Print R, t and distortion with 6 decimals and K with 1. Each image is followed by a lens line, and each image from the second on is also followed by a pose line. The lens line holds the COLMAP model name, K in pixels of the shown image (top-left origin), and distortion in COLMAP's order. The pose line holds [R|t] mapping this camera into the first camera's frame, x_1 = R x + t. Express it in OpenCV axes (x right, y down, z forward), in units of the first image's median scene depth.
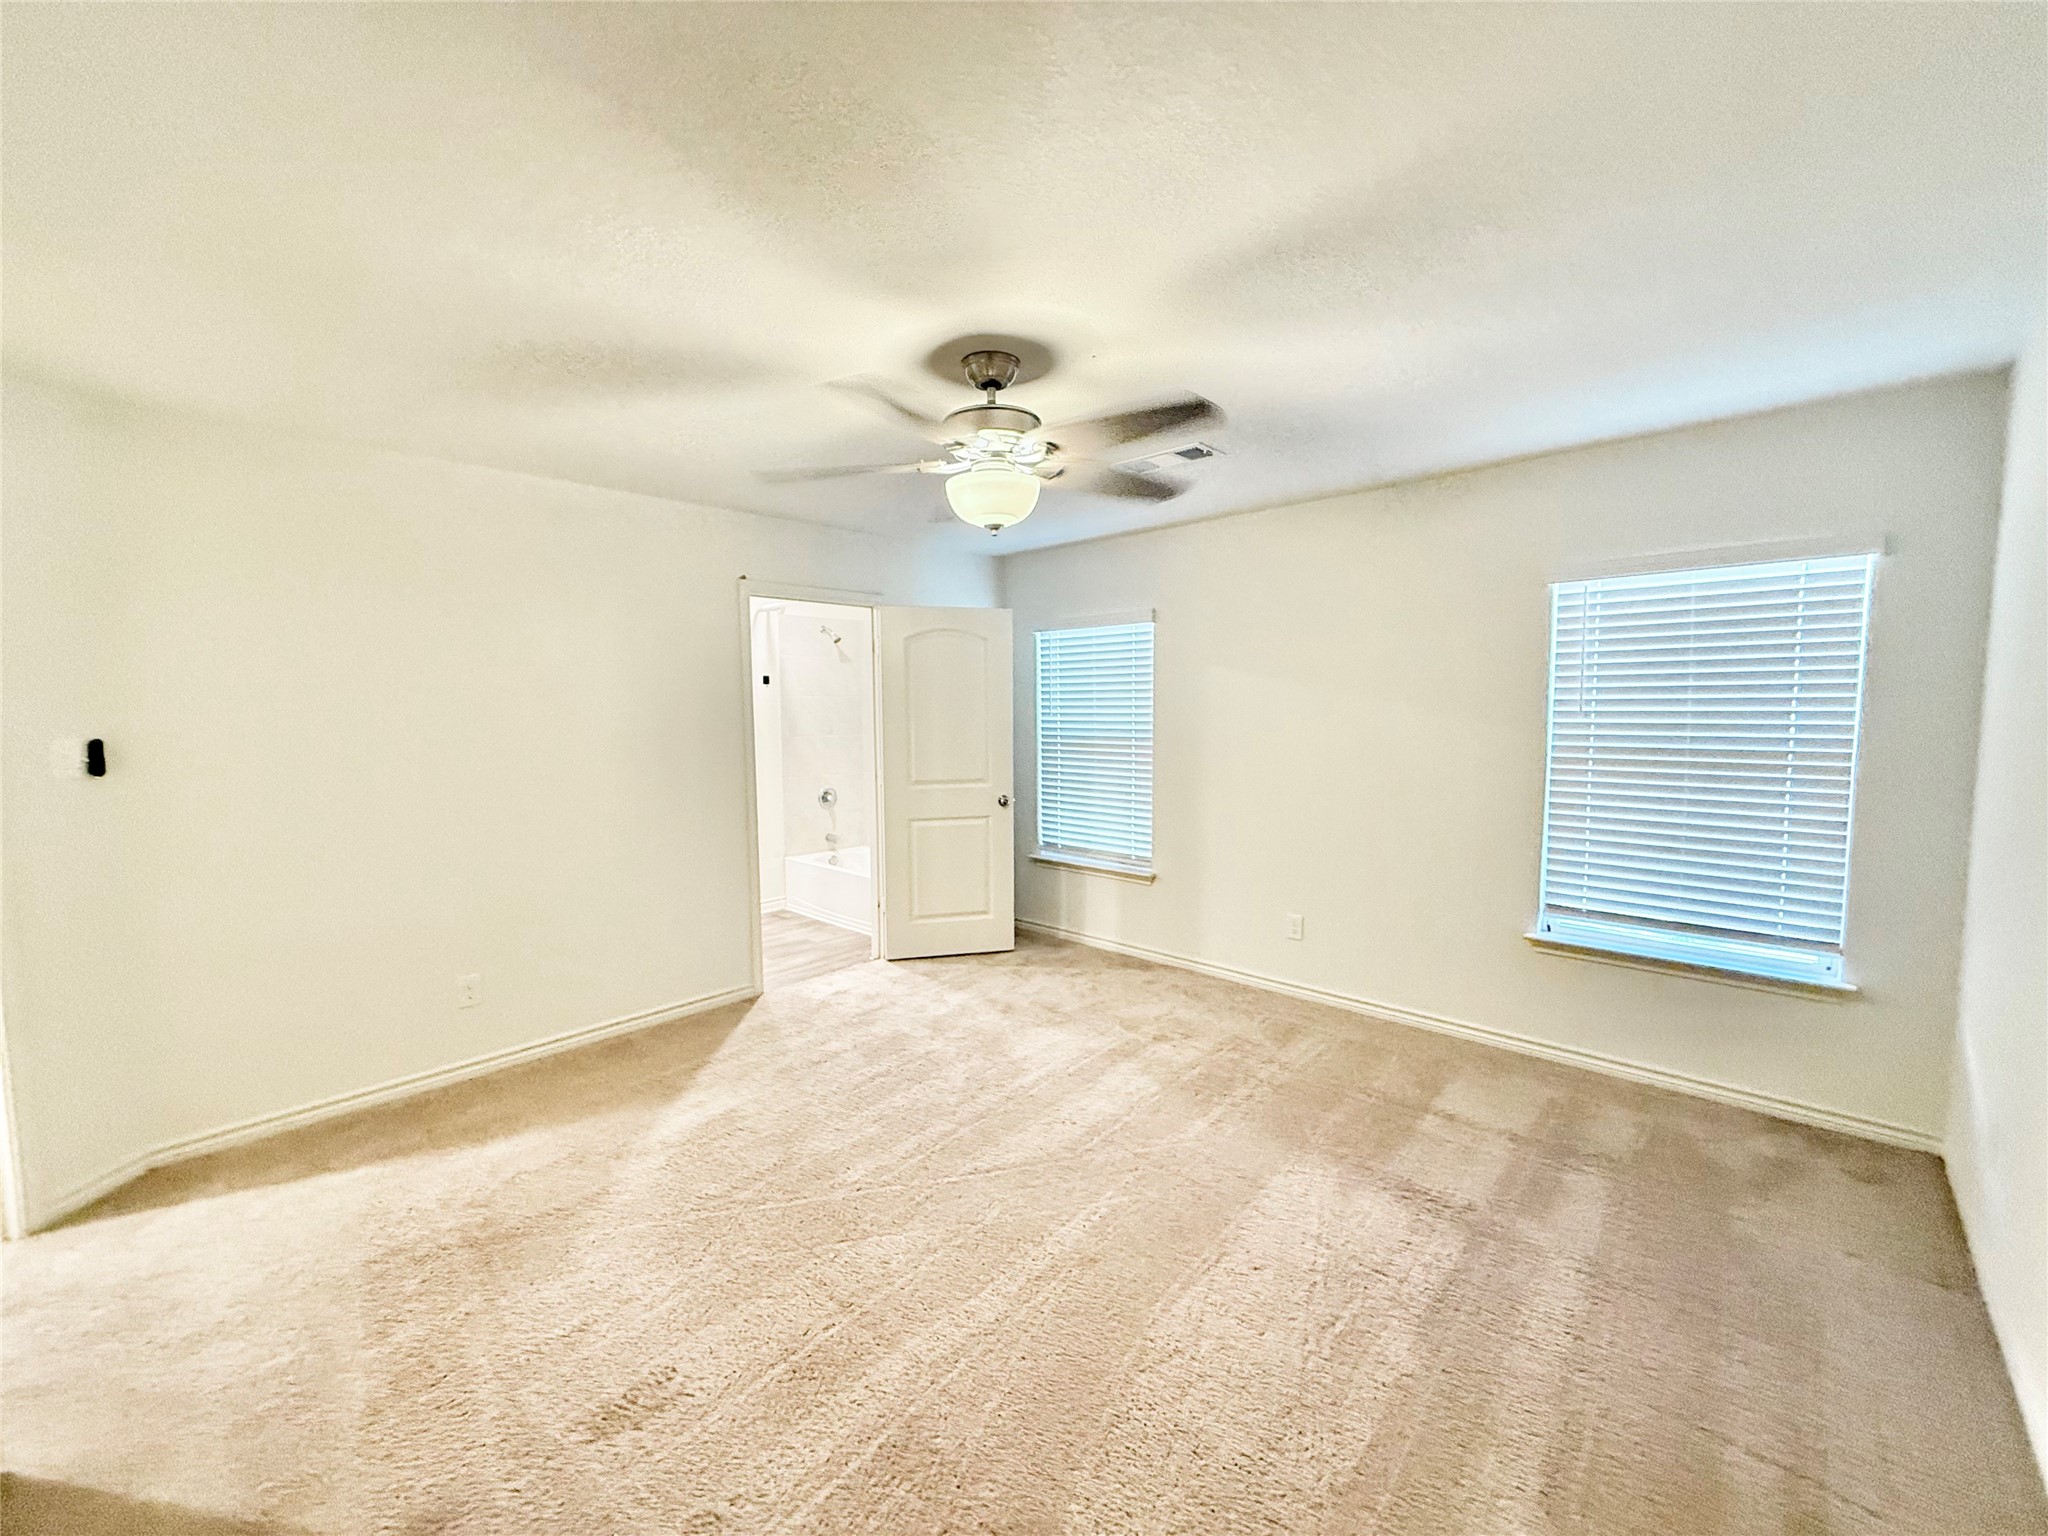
lens RADIAL K [[813.3, 0, 1053.0], [0, 813.3, 773.0], [0, 0, 1]] dist [0.001163, -0.000005]
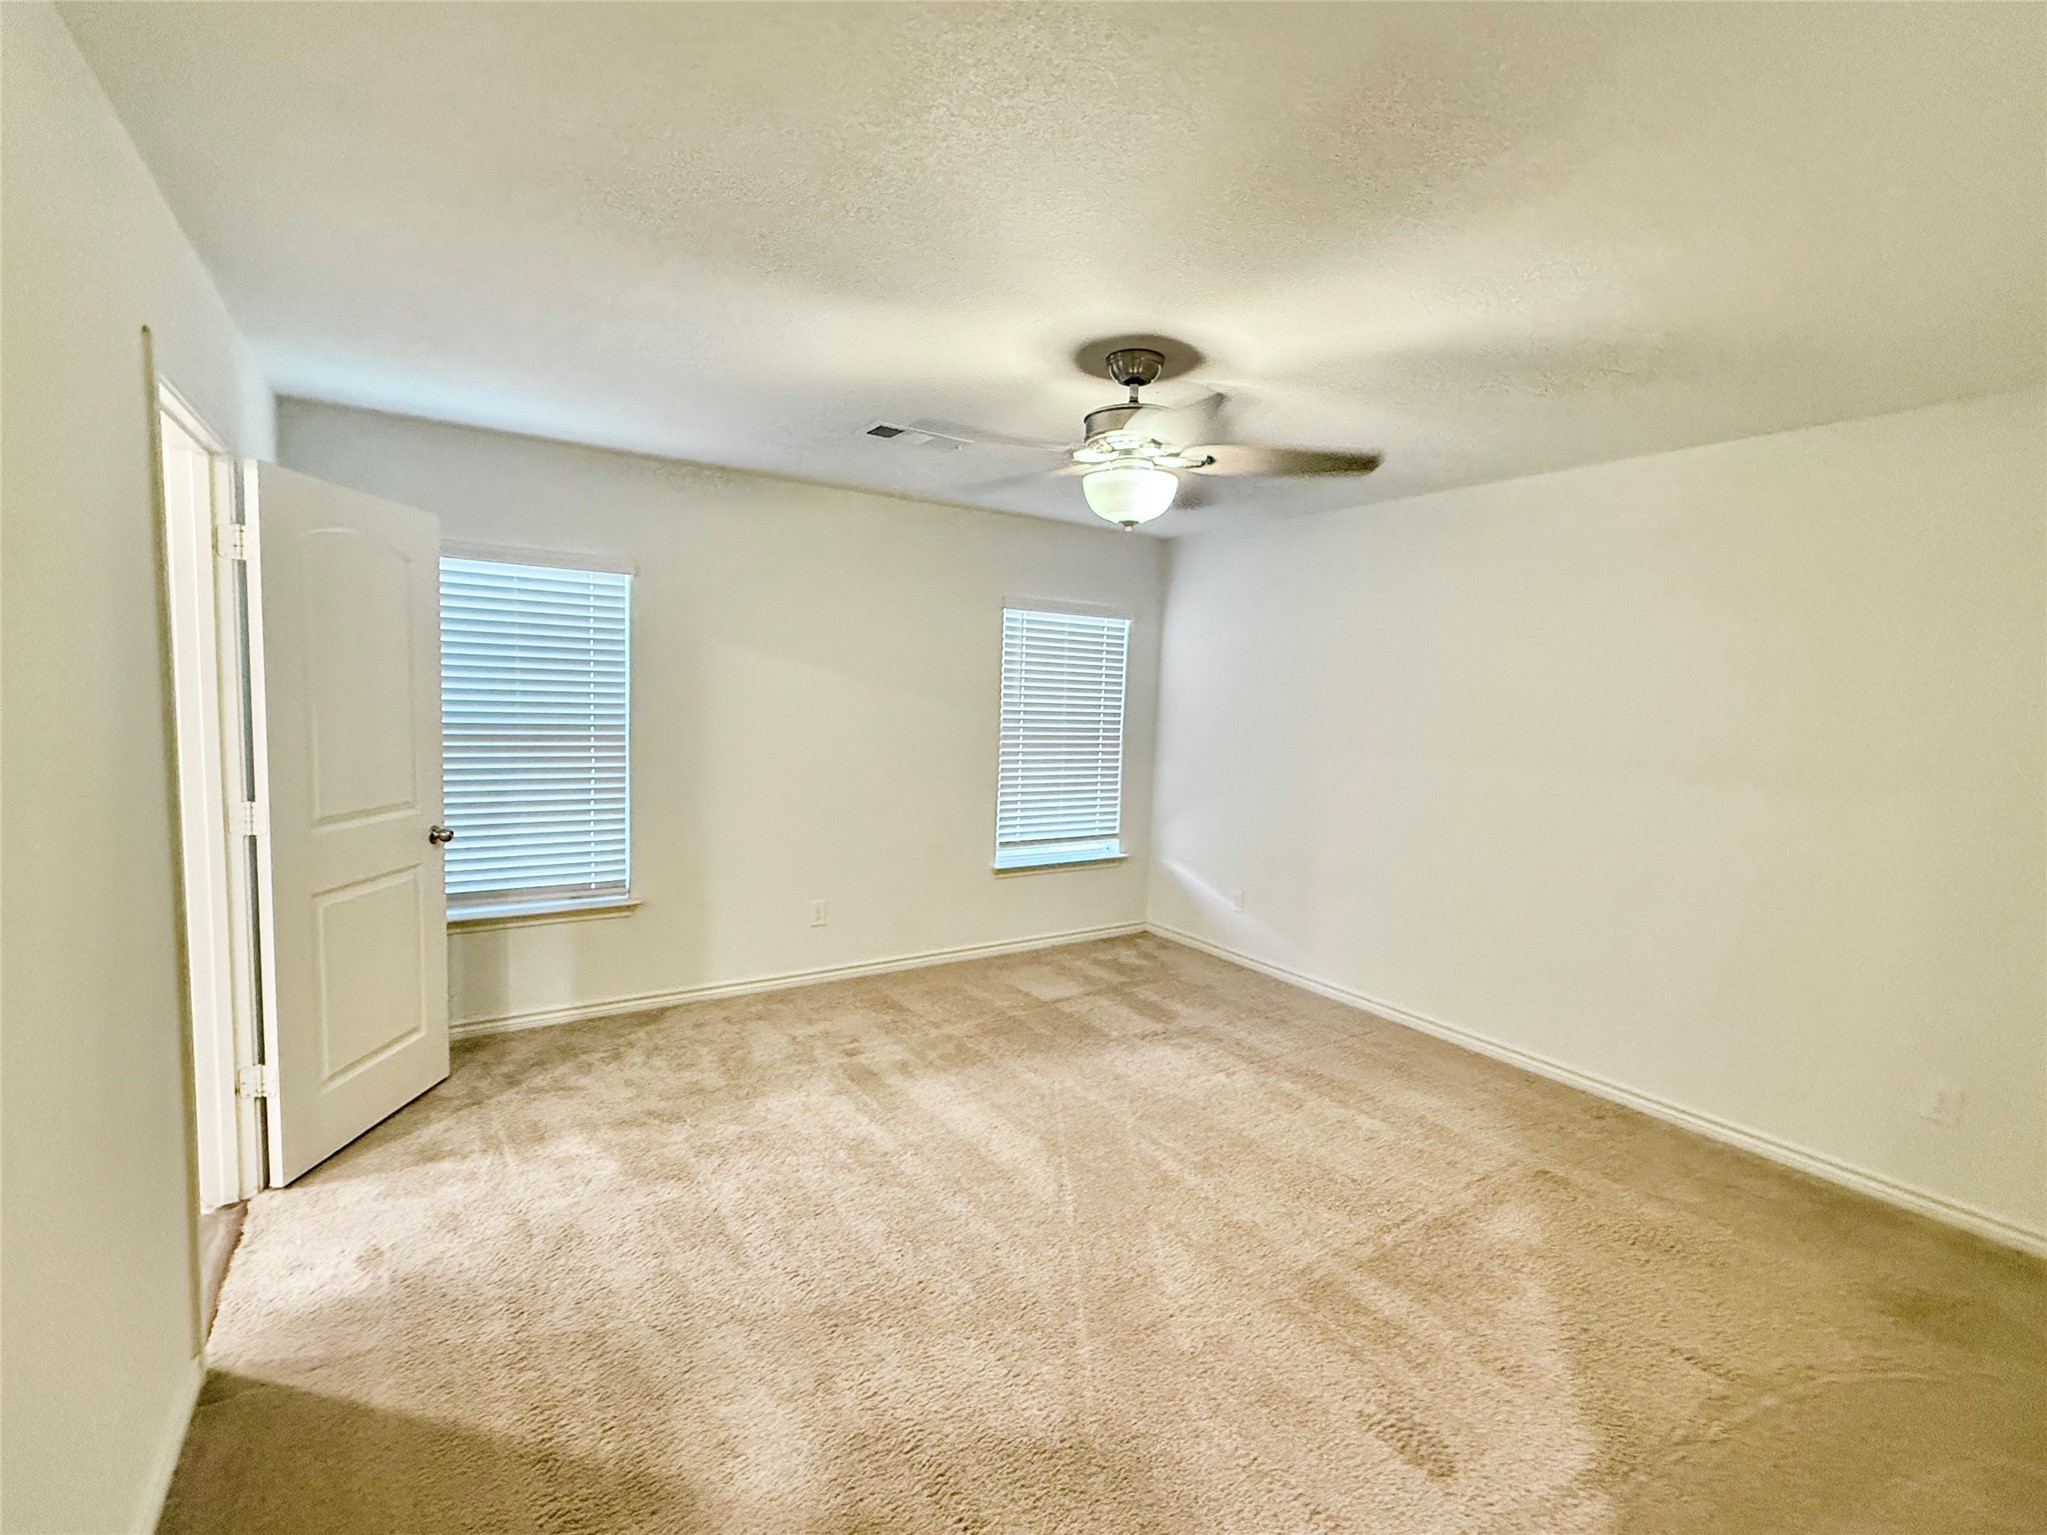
lens RADIAL K [[861.7, 0, 1023.5], [0, 861.7, 767.5], [0, 0, 1]] dist [0.001179, 0.000031]
pose [[0.263004, -0.066771, 0.962481, -0.741594], [0.044357, 0.997384, 0.057071, -0.043830], [-0.963774, 0.027683, 0.265278, 0.548845]]
